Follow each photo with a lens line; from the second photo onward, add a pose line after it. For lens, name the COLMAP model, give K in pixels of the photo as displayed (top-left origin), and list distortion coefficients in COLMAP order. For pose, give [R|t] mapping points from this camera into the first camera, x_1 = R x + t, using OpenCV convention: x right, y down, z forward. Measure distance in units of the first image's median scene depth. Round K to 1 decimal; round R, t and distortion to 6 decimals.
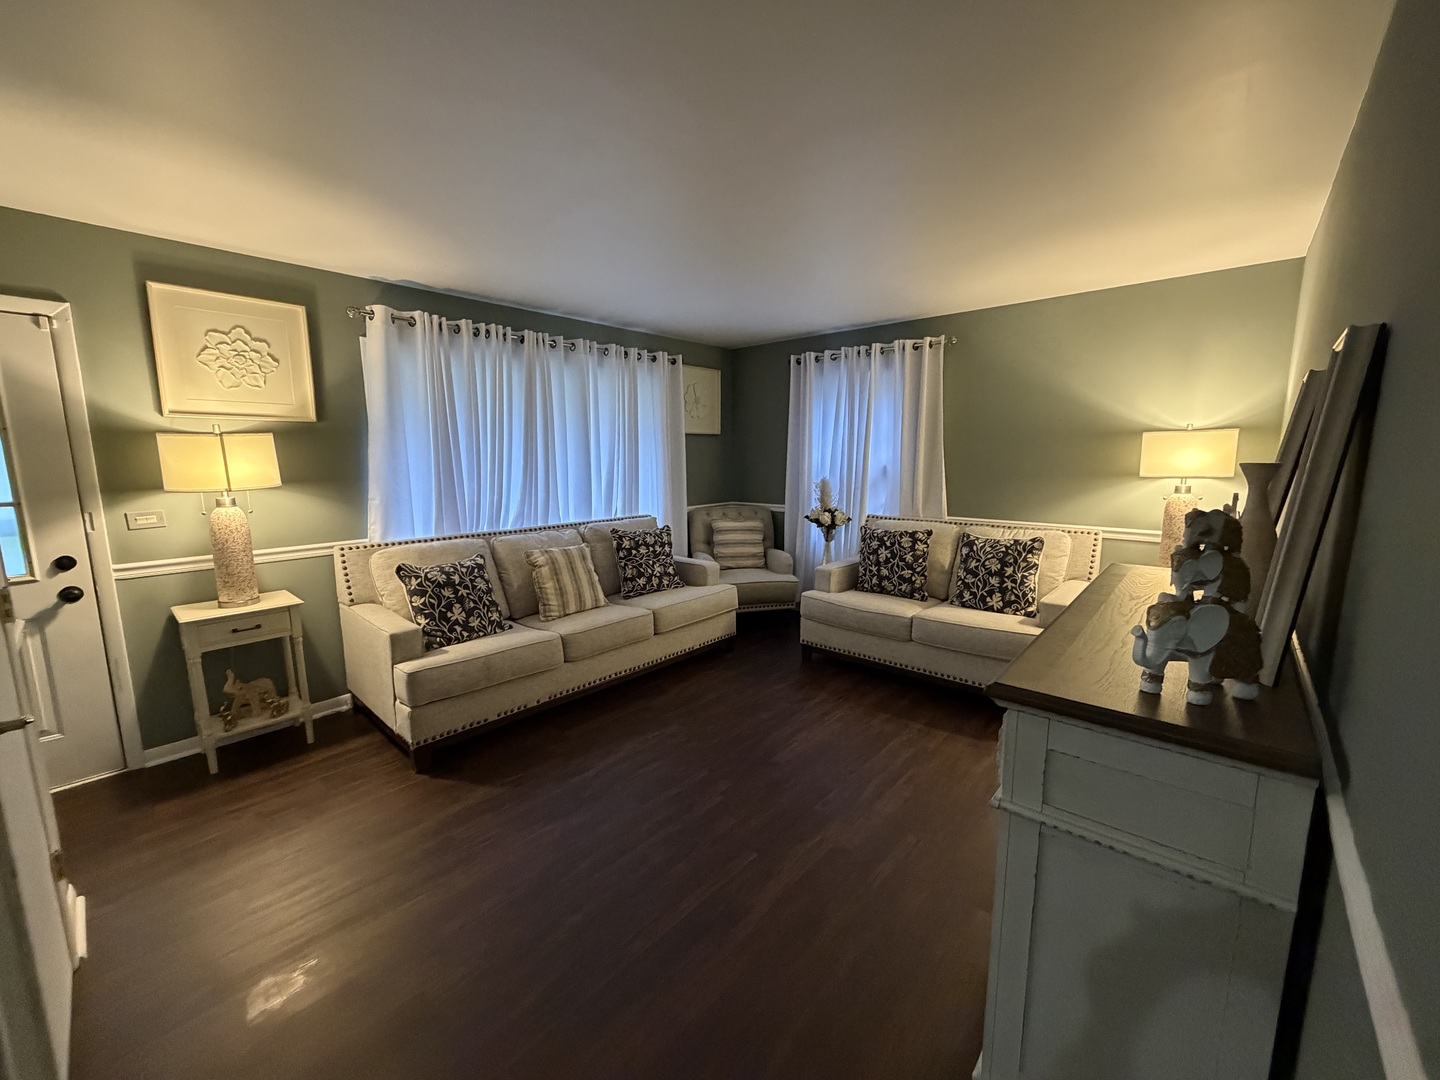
lens RADIAL K [[570.9, 0, 717.6], [0, 570.9, 539.4], [0, 0, 1]] dist [0.000155, 0.000102]
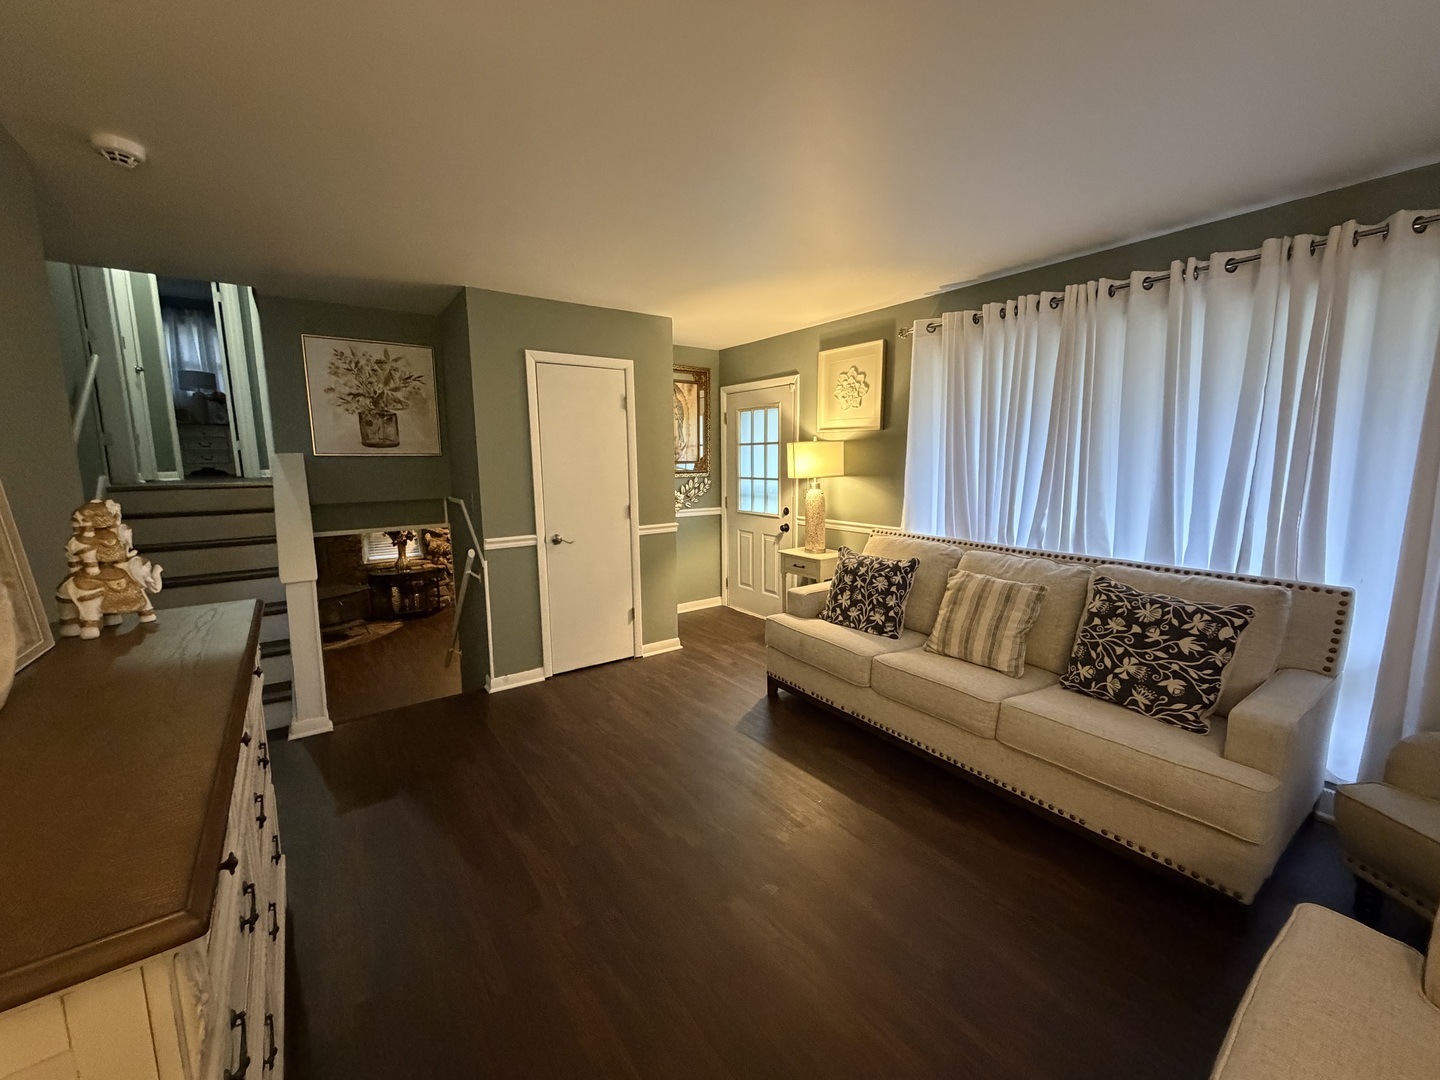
lens RADIAL K [[570.9, 0, 717.6], [0, 570.9, 539.4], [0, 0, 1]] dist [0.000155, 0.000102]
pose [[-0.212380, 0.147271, -0.966026, 0.632664], [-0.138032, 0.974145, 0.178855, -0.143179], [0.967389, 0.171328, -0.186561, 0.917899]]
